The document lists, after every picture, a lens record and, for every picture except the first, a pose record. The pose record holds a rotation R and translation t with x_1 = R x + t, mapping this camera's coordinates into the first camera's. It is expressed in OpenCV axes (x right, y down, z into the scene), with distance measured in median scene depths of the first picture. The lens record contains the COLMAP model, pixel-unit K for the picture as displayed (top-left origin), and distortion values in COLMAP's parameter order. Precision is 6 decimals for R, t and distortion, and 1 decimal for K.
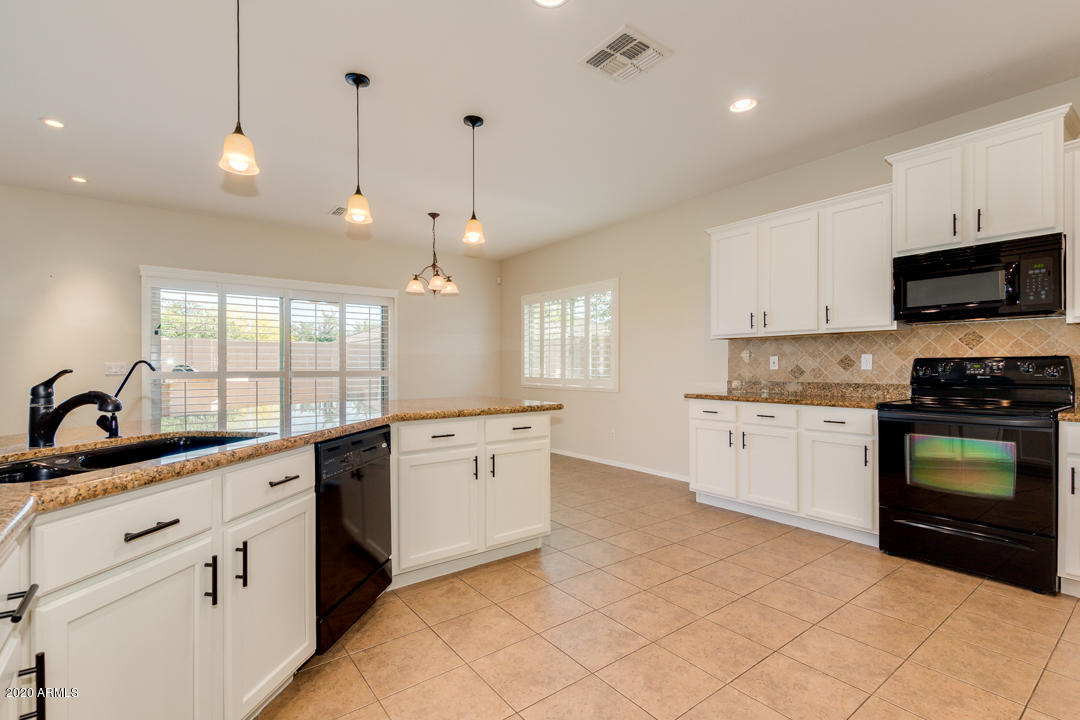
lens RADIAL K [[494.4, 0, 542.9], [0, 494.4, 367.8], [0, 0, 1]] dist [-0.000854, -0.000132]
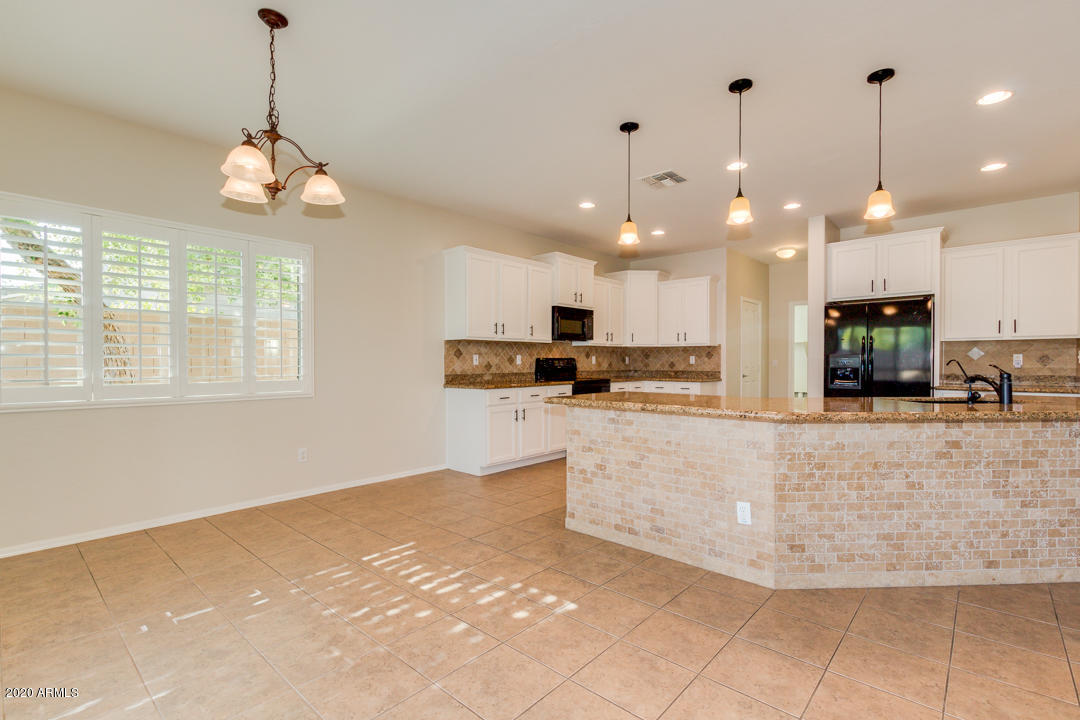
lens RADIAL K [[494.4, 0, 538.3], [0, 494.4, 365.5], [0, 0, 1]] dist [-0.000854, -0.000132]
pose [[-0.183116, -0.005705, 0.983075, -0.940560], [0.004835, 0.999966, 0.006704, -0.003378], [-0.983079, 0.005981, -0.183082, 1.148290]]
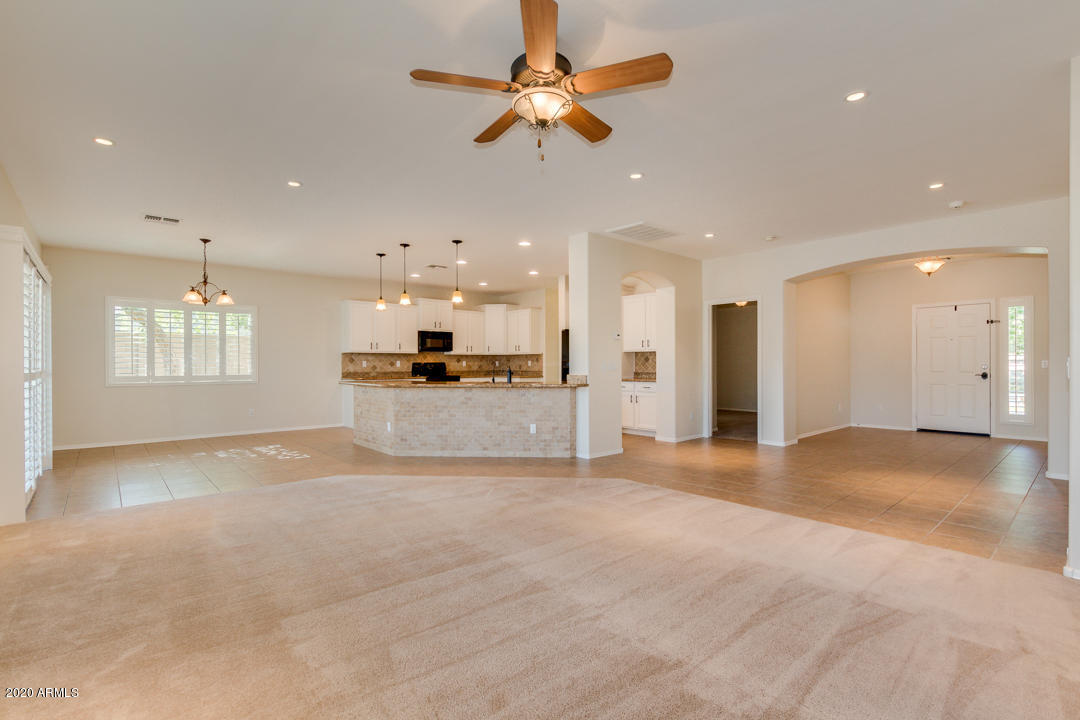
lens RADIAL K [[494.4, 0, 544.6], [0, 494.4, 366.6], [0, 0, 1]] dist [-0.000854, -0.000132]
pose [[-0.073040, -0.001727, 0.997328, -2.005173], [0.007496, 0.999969, 0.002281, 0.003279], [-0.997301, 0.007643, -0.073024, 0.354855]]
